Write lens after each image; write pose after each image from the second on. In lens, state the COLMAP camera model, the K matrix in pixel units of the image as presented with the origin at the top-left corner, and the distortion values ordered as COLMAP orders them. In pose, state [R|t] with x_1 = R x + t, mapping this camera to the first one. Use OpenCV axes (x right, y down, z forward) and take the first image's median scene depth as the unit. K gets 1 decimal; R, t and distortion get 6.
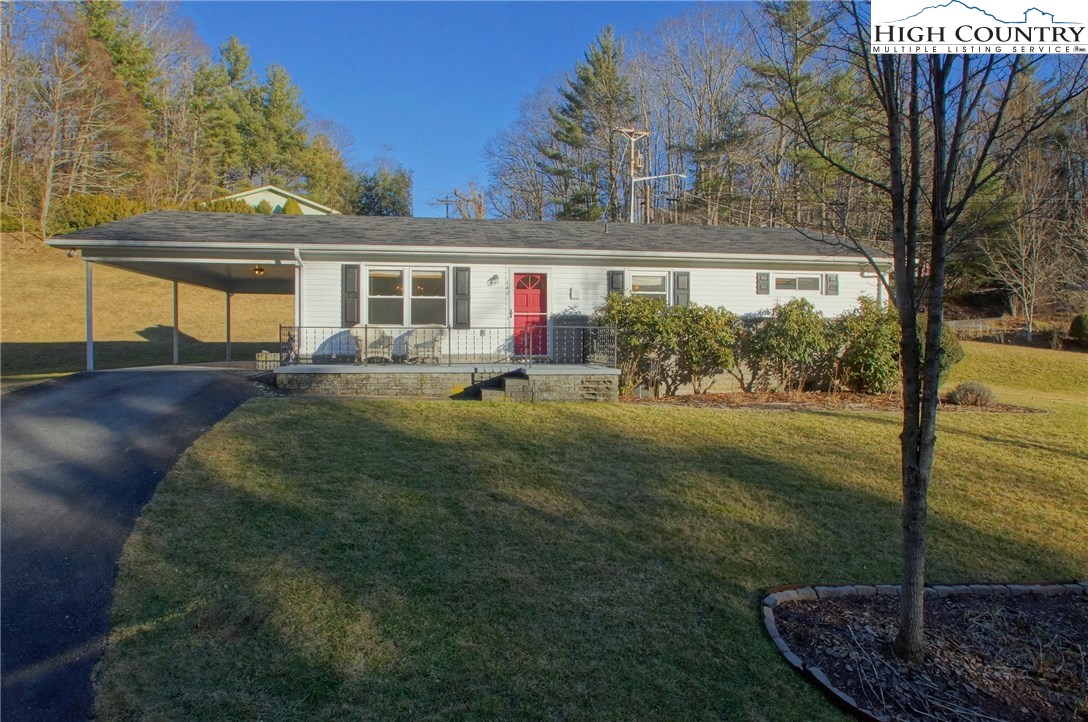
lens RADIAL K [[631.0, 0, 538.3], [0, 631.0, 357.0], [0, 0, 1]] dist [-0.030794, -0.002110]
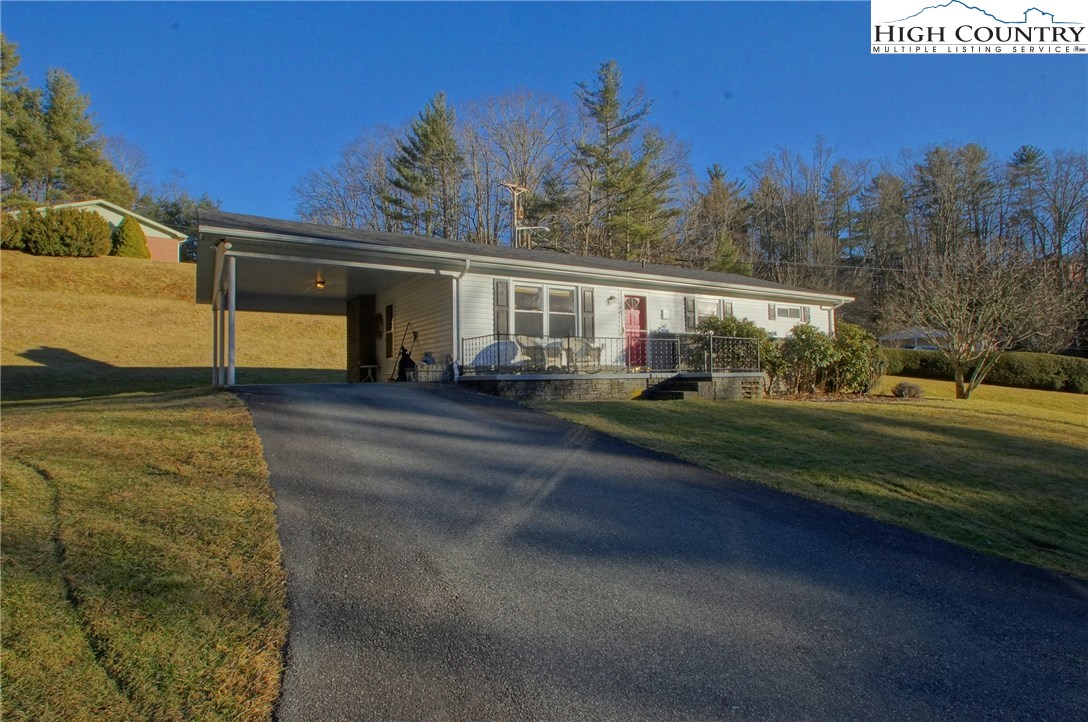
lens RADIAL K [[569.1, 0, 539.7], [0, 569.1, 354.2], [0, 0, 1]] dist [-0.015805, -0.010580]
pose [[0.918297, 0.002515, 0.395884, -0.626416], [0.023425, 0.997883, -0.060677, 0.036097], [-0.395199, 0.064993, 0.916294, 0.124463]]
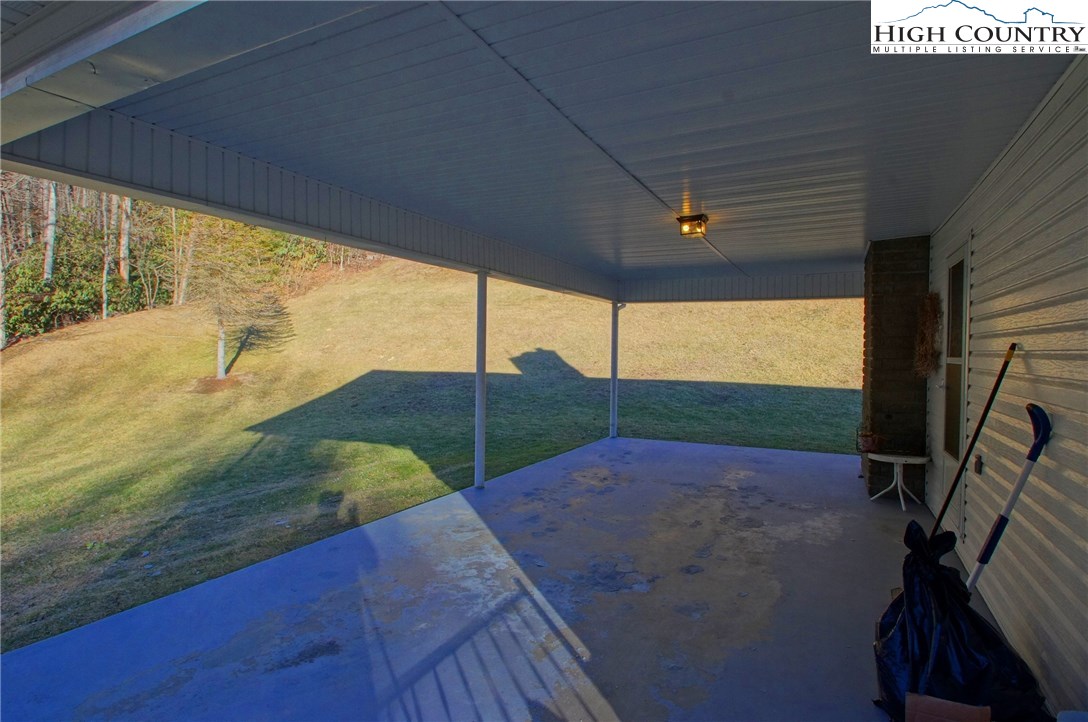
lens RADIAL K [[569.1, 0, 539.7], [0, 569.1, 354.2], [0, 0, 1]] dist [-0.015805, -0.010580]
pose [[0.808186, 0.015172, -0.588732, -0.436111], [-0.024582, 0.999666, -0.007984, -0.093025], [0.588414, 0.020925, 0.808289, 0.979801]]
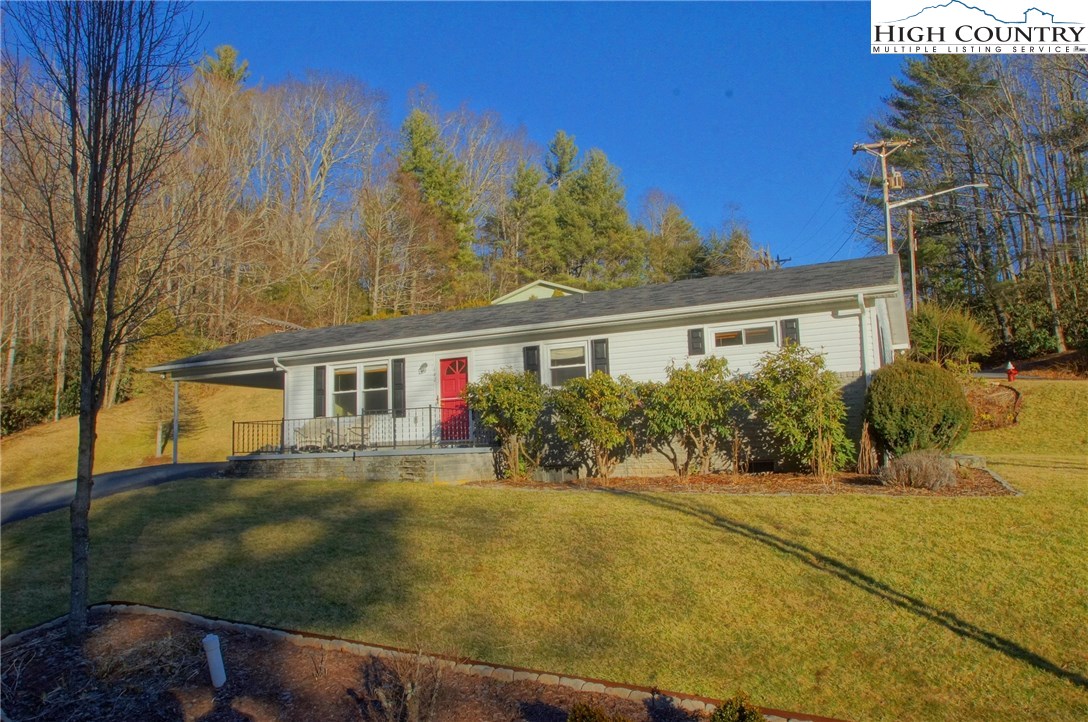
lens RADIAL K [[779.7, 0, 544.0], [0, 779.7, 361.0], [0, 0, 1]] dist [-0.048313, 0.002396]
pose [[0.831751, -0.094245, -0.547090, 0.837782], [0.025017, 0.990847, -0.132655, 0.042969], [0.554584, 0.096649, 0.826496, 0.056116]]
